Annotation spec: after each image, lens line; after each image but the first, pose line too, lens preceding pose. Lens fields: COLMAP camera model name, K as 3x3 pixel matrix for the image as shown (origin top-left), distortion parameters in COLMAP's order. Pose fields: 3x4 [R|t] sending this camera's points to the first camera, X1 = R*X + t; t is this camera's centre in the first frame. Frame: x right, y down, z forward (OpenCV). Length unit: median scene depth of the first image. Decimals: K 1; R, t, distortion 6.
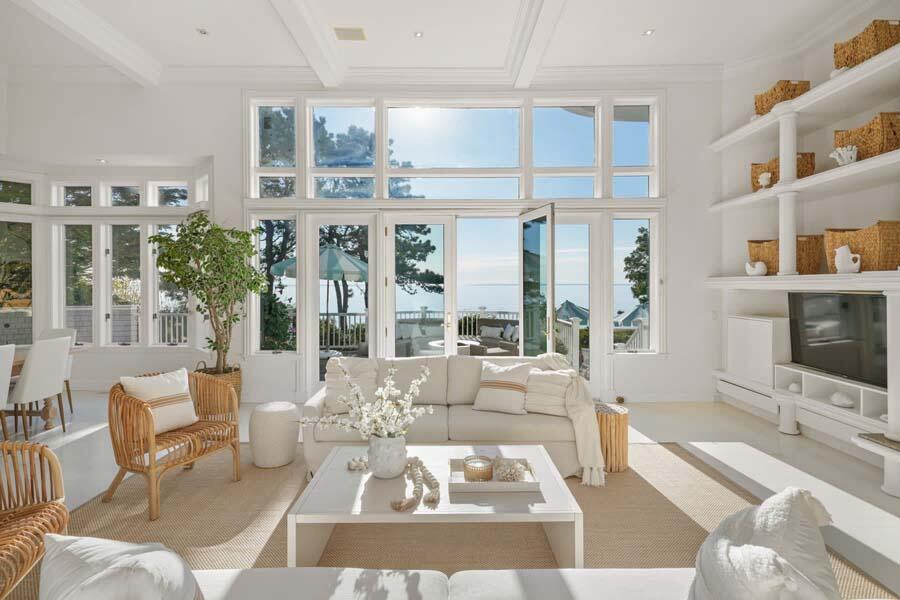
lens RADIAL K [[430.2, 0, 455.6], [0, 430.2, 285.8], [0, 0, 1]] dist [0.002045, 0.000102]
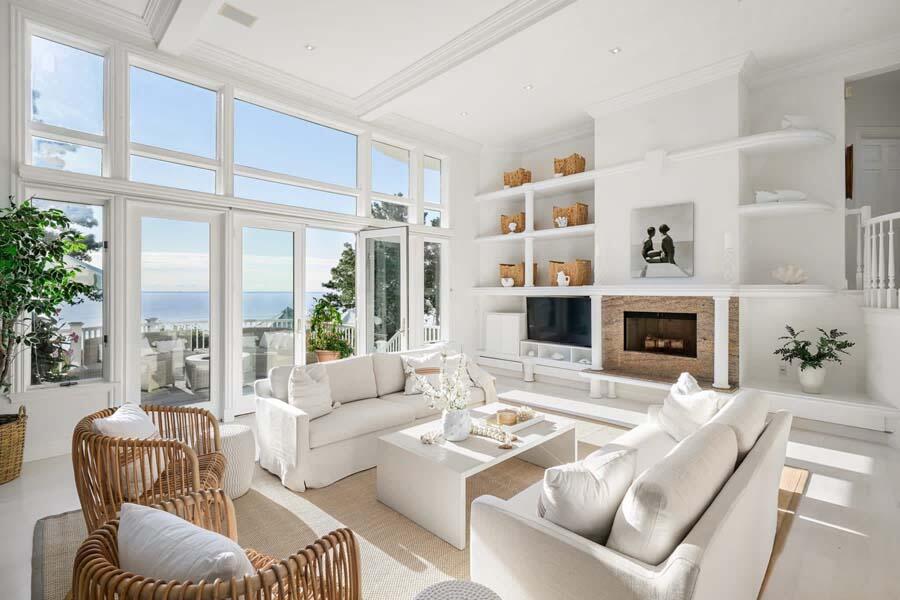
lens RADIAL K [[410.7, 0, 444.5], [0, 410.7, 292.0], [0, 0, 1]] dist [-0.000031, 0.000077]
pose [[0.721155, 0.004945, 0.692756, -0.528425], [-0.002880, 0.999987, -0.004140, 0.002717], [-0.692768, 0.000990, 0.721160, 0.070917]]
